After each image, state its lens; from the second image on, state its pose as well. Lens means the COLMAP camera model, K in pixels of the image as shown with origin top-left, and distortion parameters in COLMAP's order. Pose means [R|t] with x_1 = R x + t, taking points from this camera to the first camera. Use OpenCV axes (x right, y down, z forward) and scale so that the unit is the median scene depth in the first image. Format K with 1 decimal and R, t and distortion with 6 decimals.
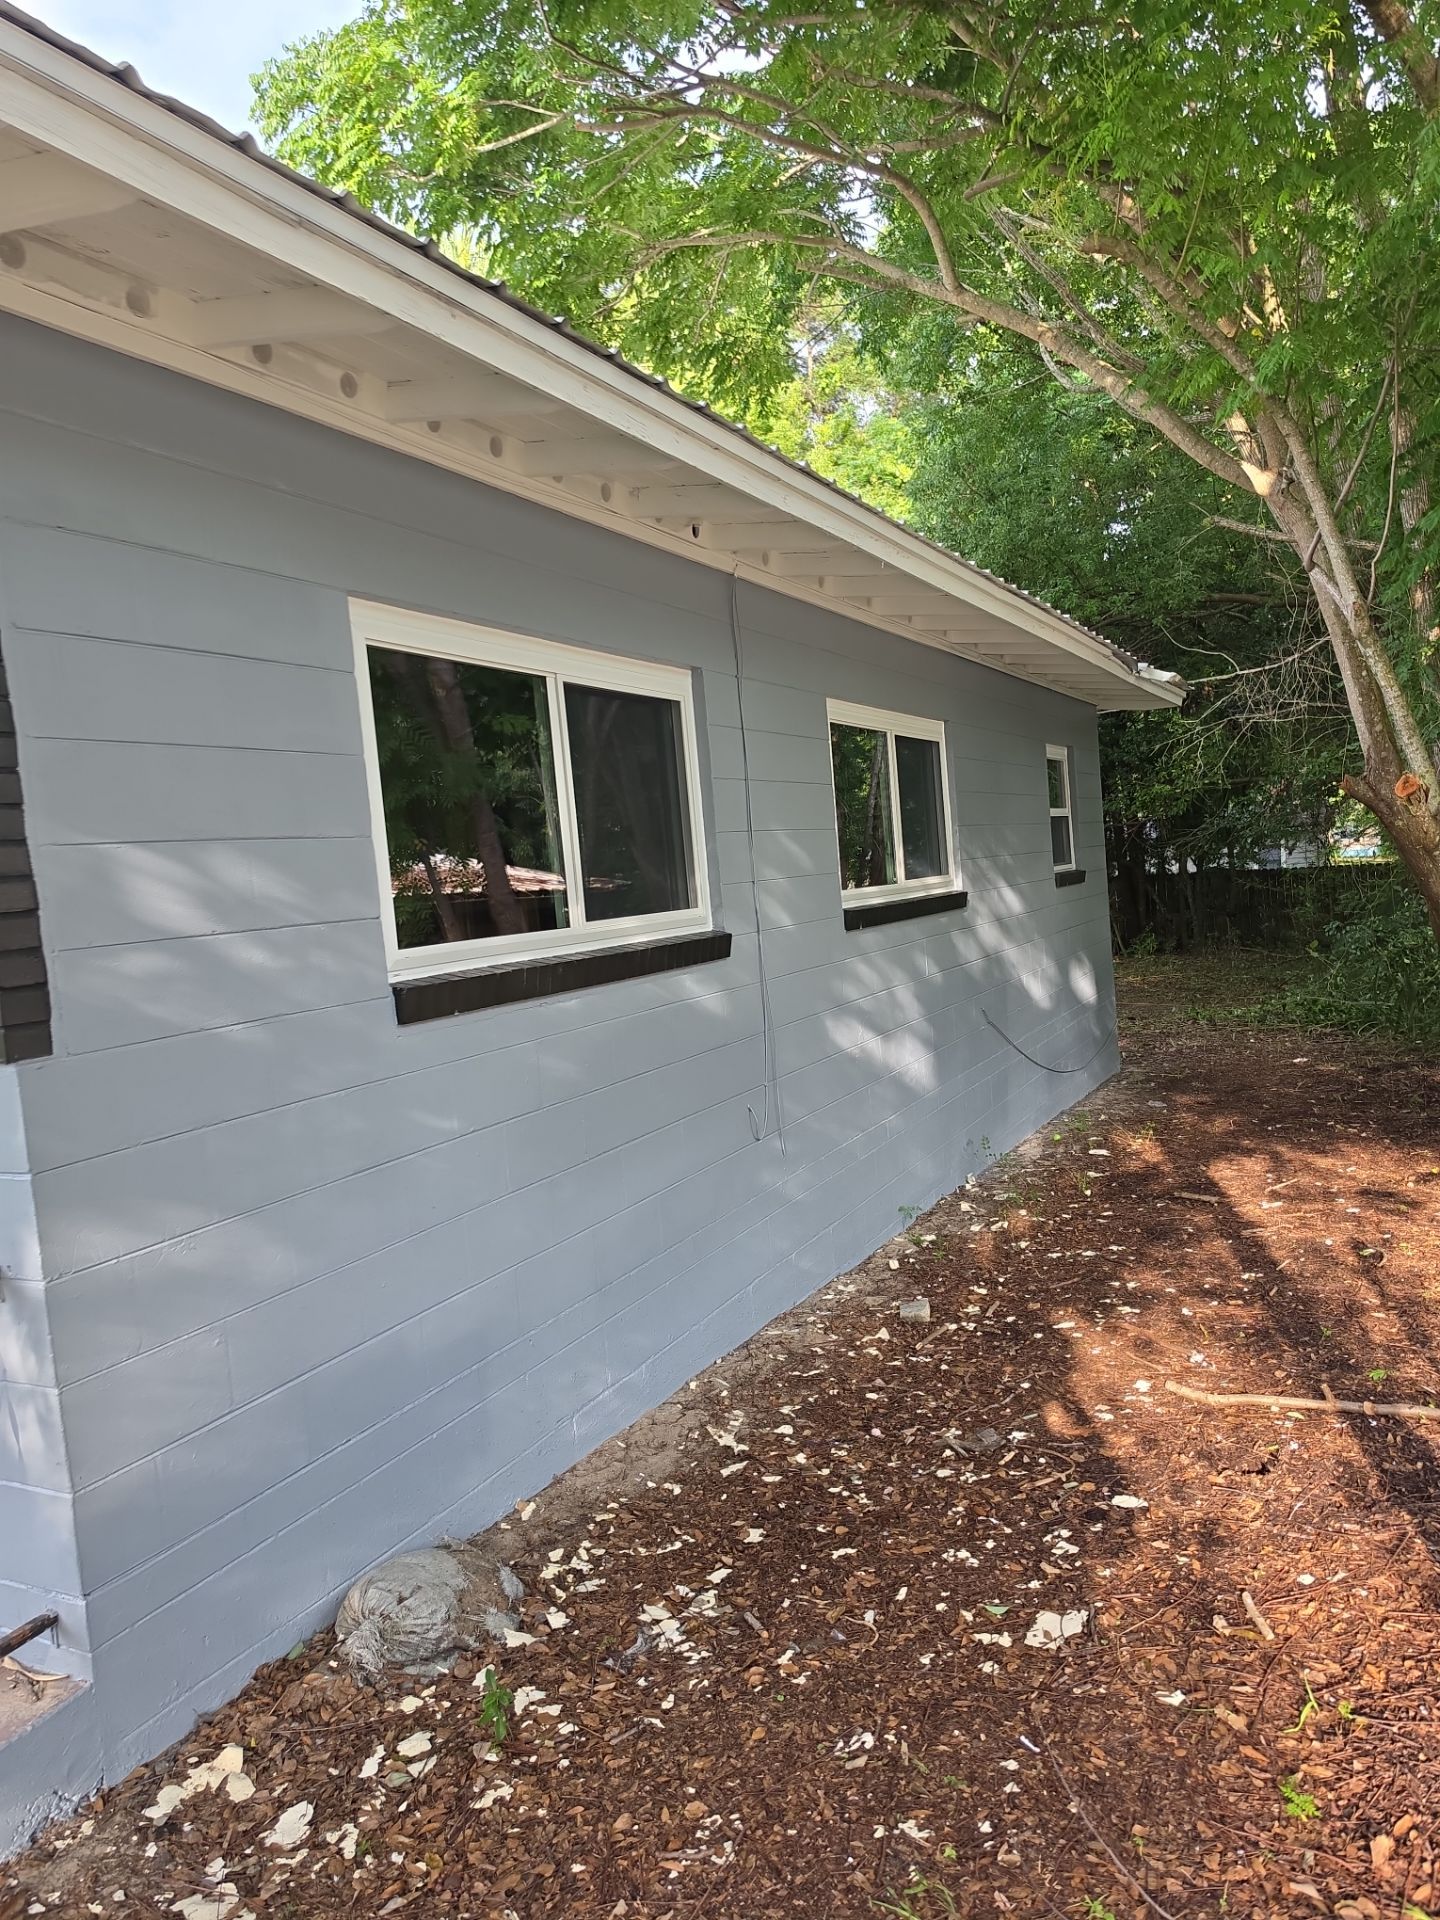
lens RADIAL K [[1317.3, 0, 721.7], [0, 1317.3, 906.8], [0, 0, 1]] dist [0.078007, -0.060072]
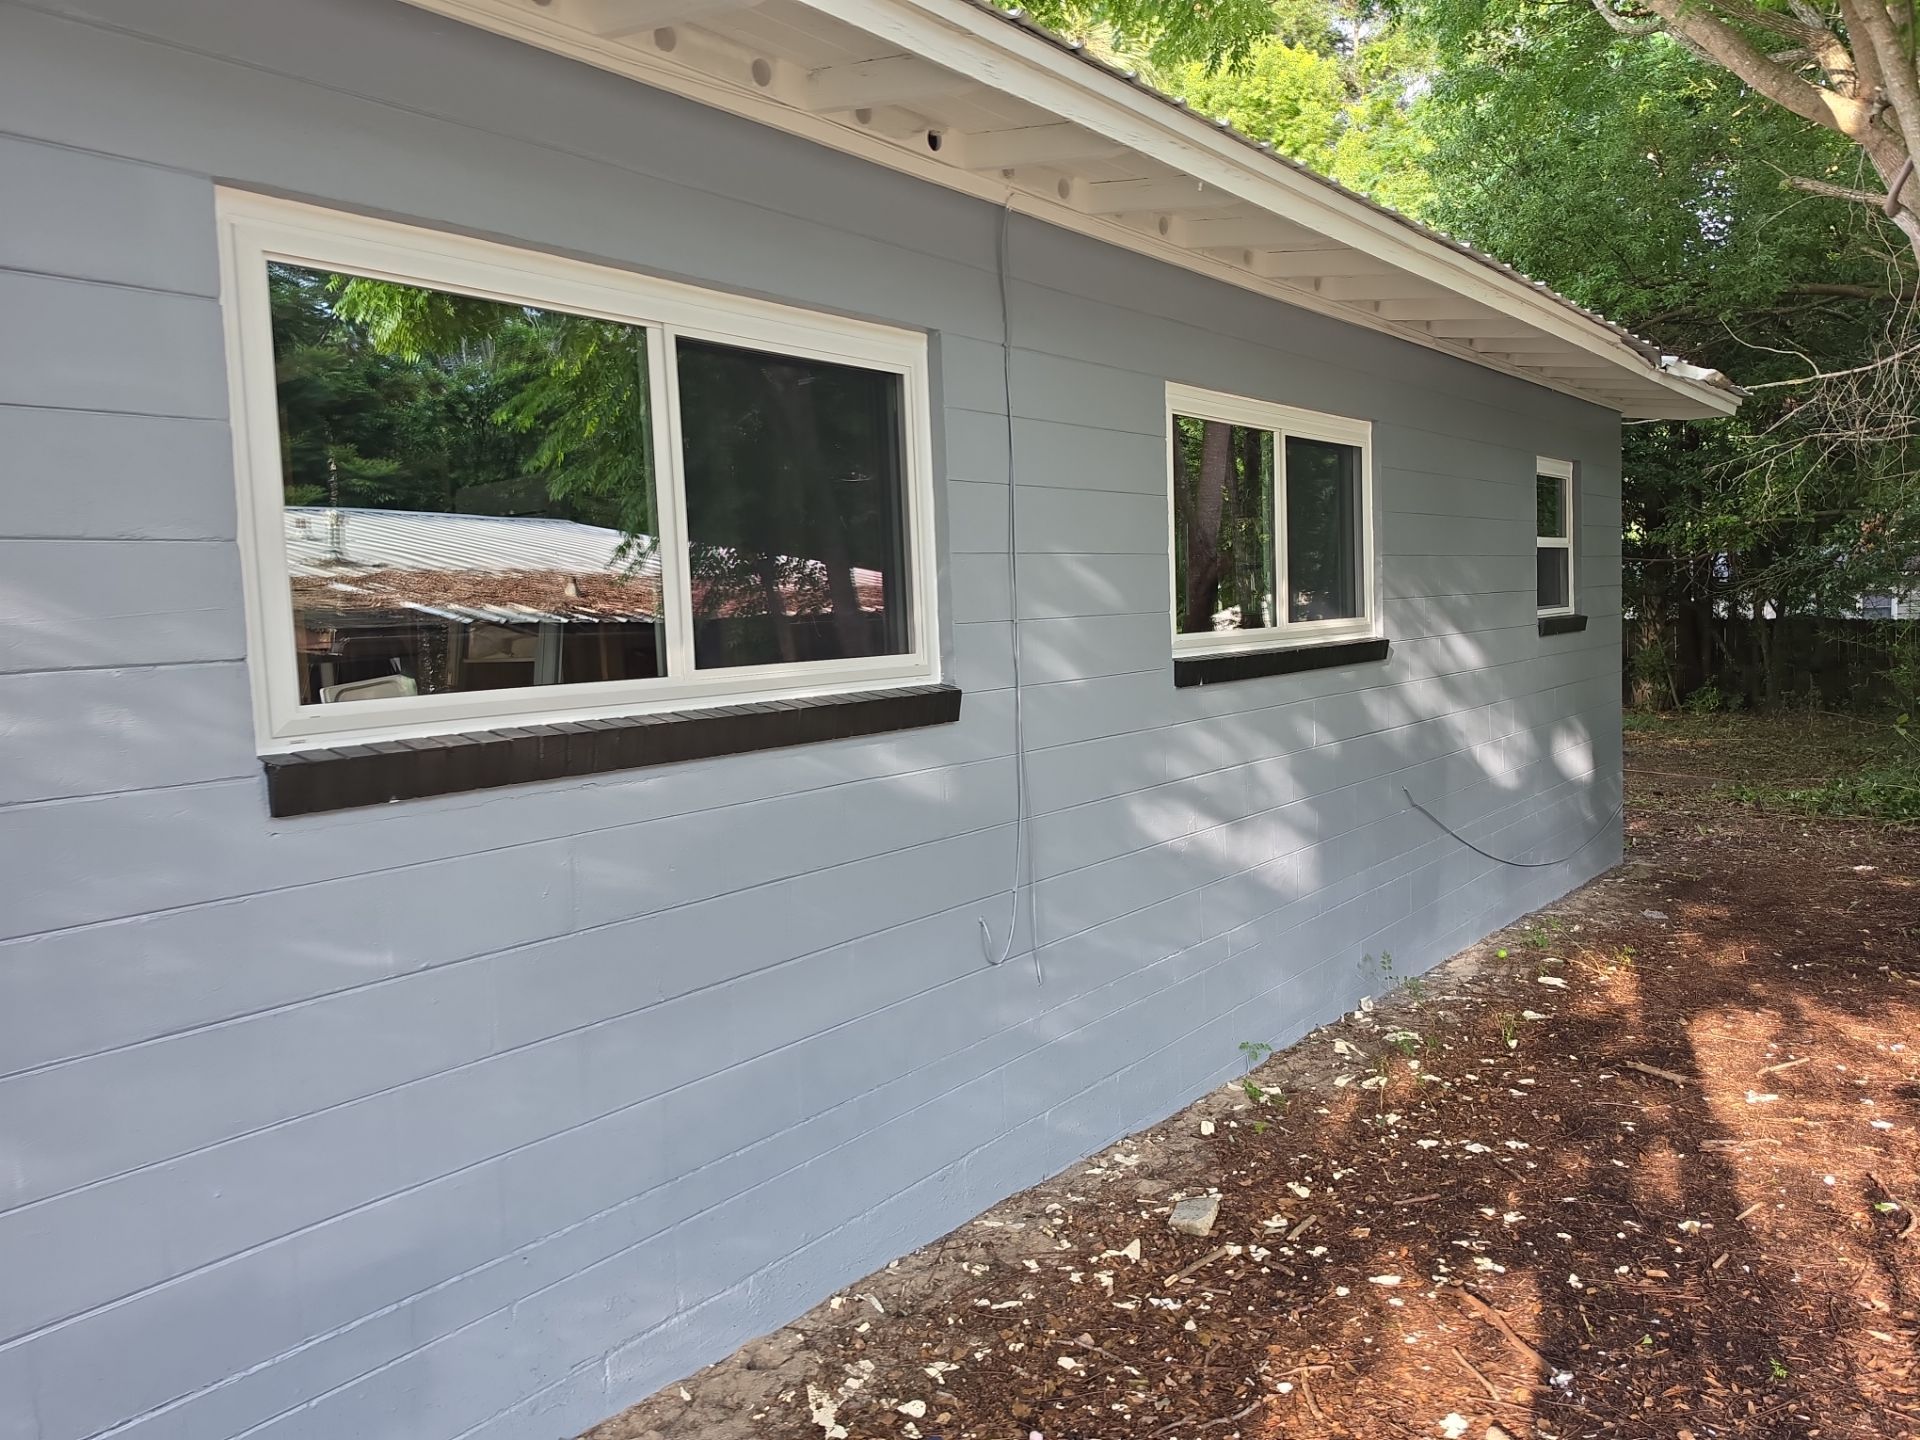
lens RADIAL K [[1346.6, 0, 954.9], [0, 1346.6, 667.9], [0, 0, 1]] dist [0.048736, -0.062415]
pose [[0.977533, 0.055384, -0.203375, 0.119893], [-0.048582, 0.998085, 0.038293, -0.016078], [0.205106, -0.027553, 0.978352, 0.194768]]
